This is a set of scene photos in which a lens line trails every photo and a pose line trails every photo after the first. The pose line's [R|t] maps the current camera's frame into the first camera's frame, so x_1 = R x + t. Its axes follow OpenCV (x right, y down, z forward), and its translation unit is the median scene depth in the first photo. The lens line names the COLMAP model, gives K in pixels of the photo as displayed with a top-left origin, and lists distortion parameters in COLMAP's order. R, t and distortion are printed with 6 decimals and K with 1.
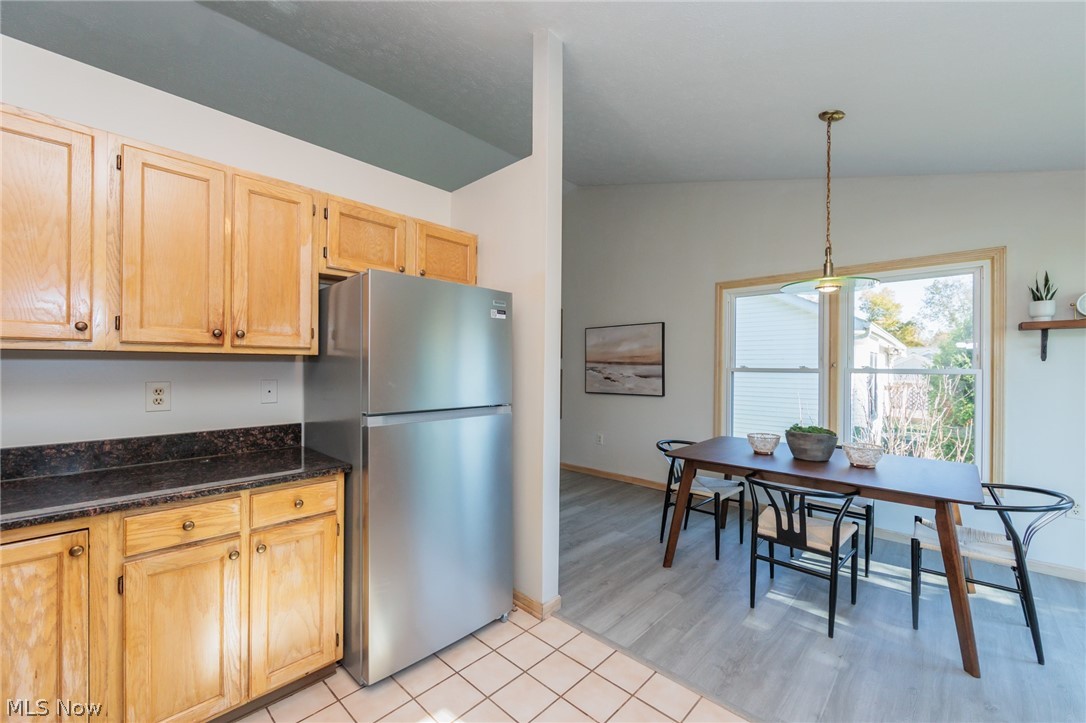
lens RADIAL K [[435.6, 0, 546.8], [0, 435.6, 366.5], [0, 0, 1]] dist [-0.000271, -0.000086]
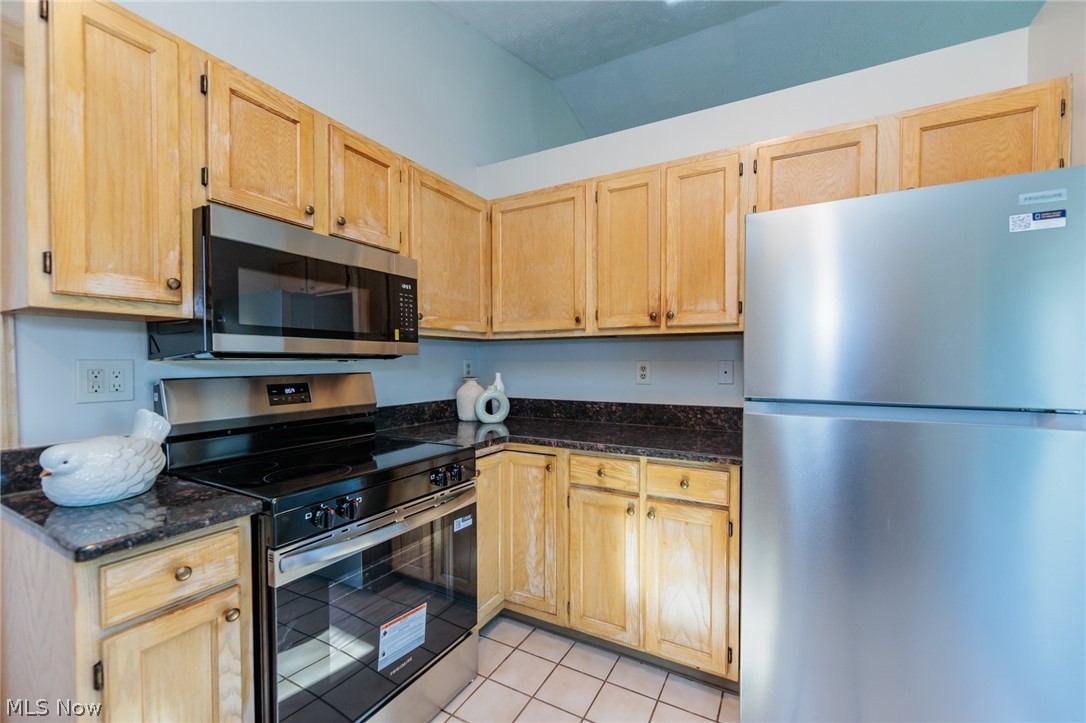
lens RADIAL K [[444.0, 0, 546.7], [0, 444.0, 367.5], [0, 0, 1]] dist [-0.002078, -0.000171]
pose [[0.250157, 0.007539, -0.968176, 0.295405], [0.002420, 0.999962, 0.008412, 0.047193], [0.968202, -0.004447, 0.250129, 0.453094]]
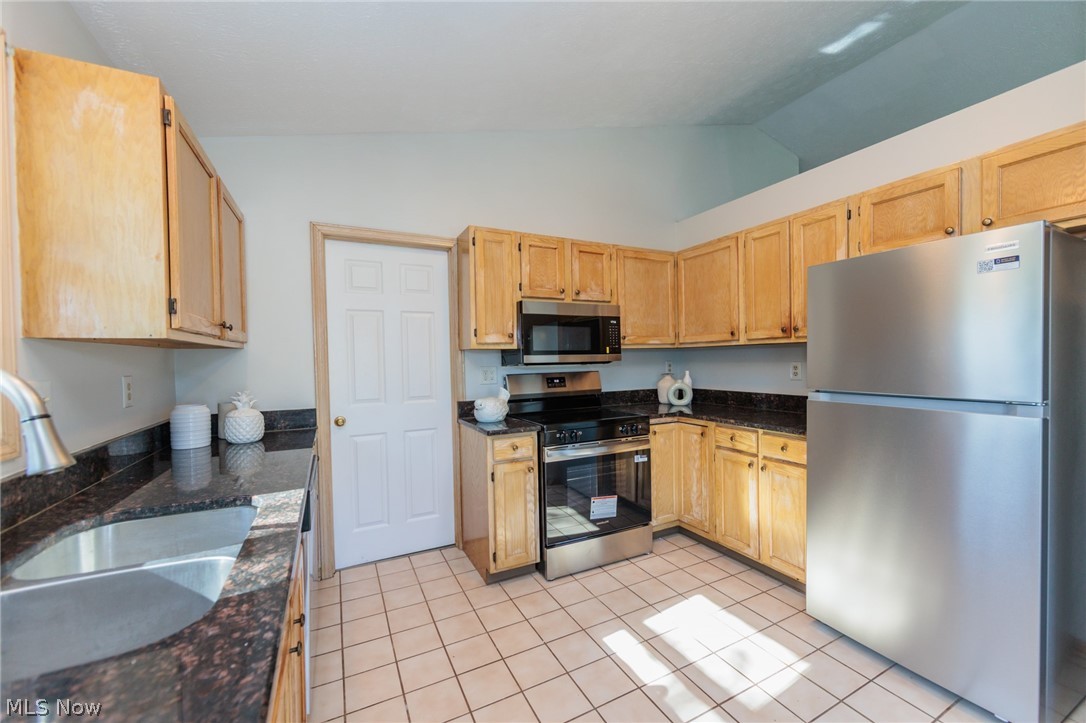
lens RADIAL K [[423.5, 0, 549.2], [0, 423.5, 364.5], [0, 0, 1]] dist [-0.000693, -0.000112]
pose [[-0.335683, 0.012749, -0.941889, 0.940565], [0.016486, 0.999835, 0.007658, 0.020724], [0.941831, -0.012957, -0.335838, 0.736433]]
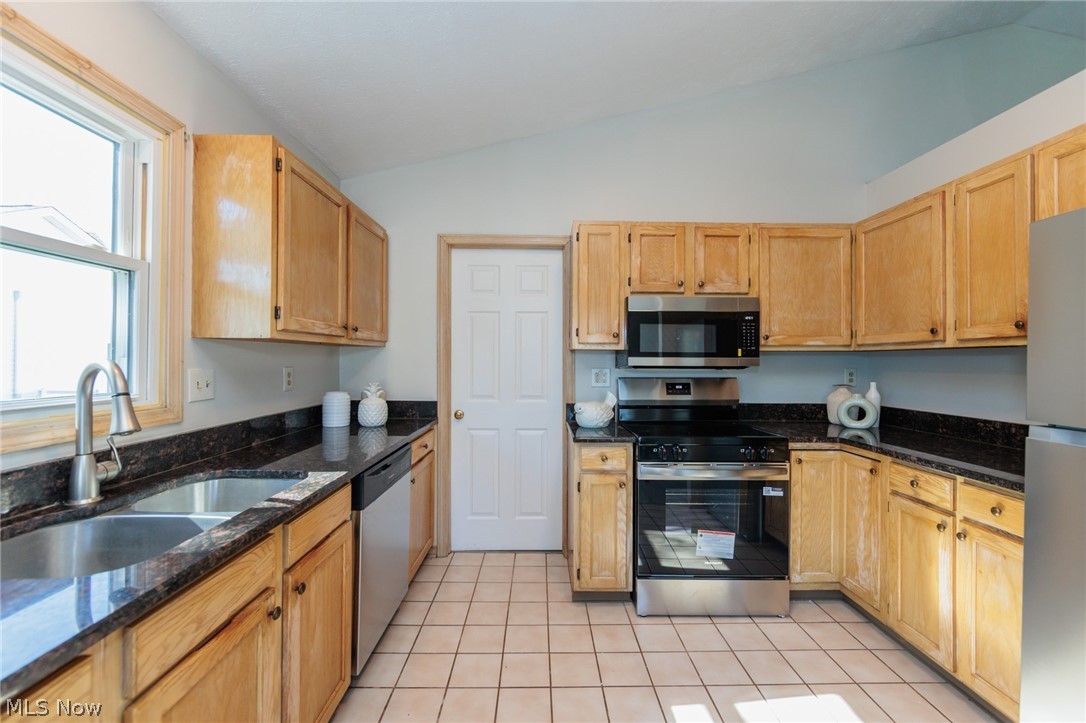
lens RADIAL K [[434.5, 0, 546.3], [0, 434.5, 357.7], [0, 0, 1]] dist [-0.000792, -0.000391]
pose [[-0.715544, -0.014361, -0.698420, 0.700236], [-0.009103, 0.999895, -0.011234, 0.018091], [0.698508, -0.001681, -0.715600, 0.974460]]
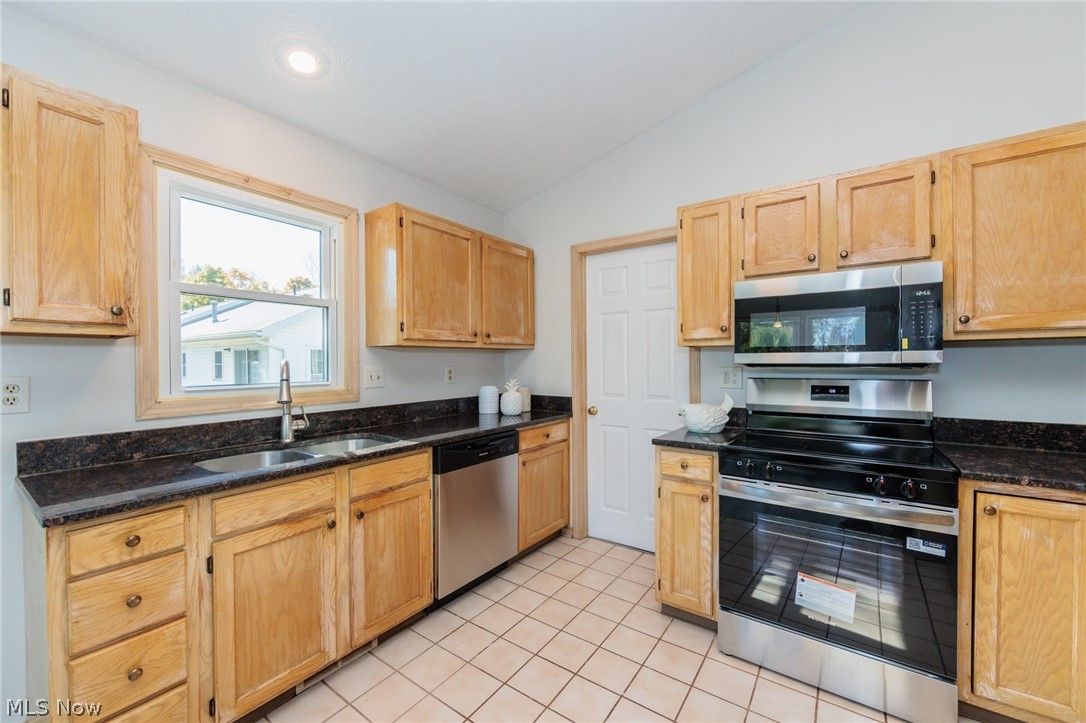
lens RADIAL K [[423.5, 0, 549.2], [0, 423.5, 364.5], [0, 0, 1]] dist [-0.000693, -0.000112]
pose [[-0.989284, -0.000851, -0.145999, 0.183618], [-0.001394, 0.999992, 0.003620, 0.025479], [0.145995, 0.003785, -0.989278, 1.255673]]
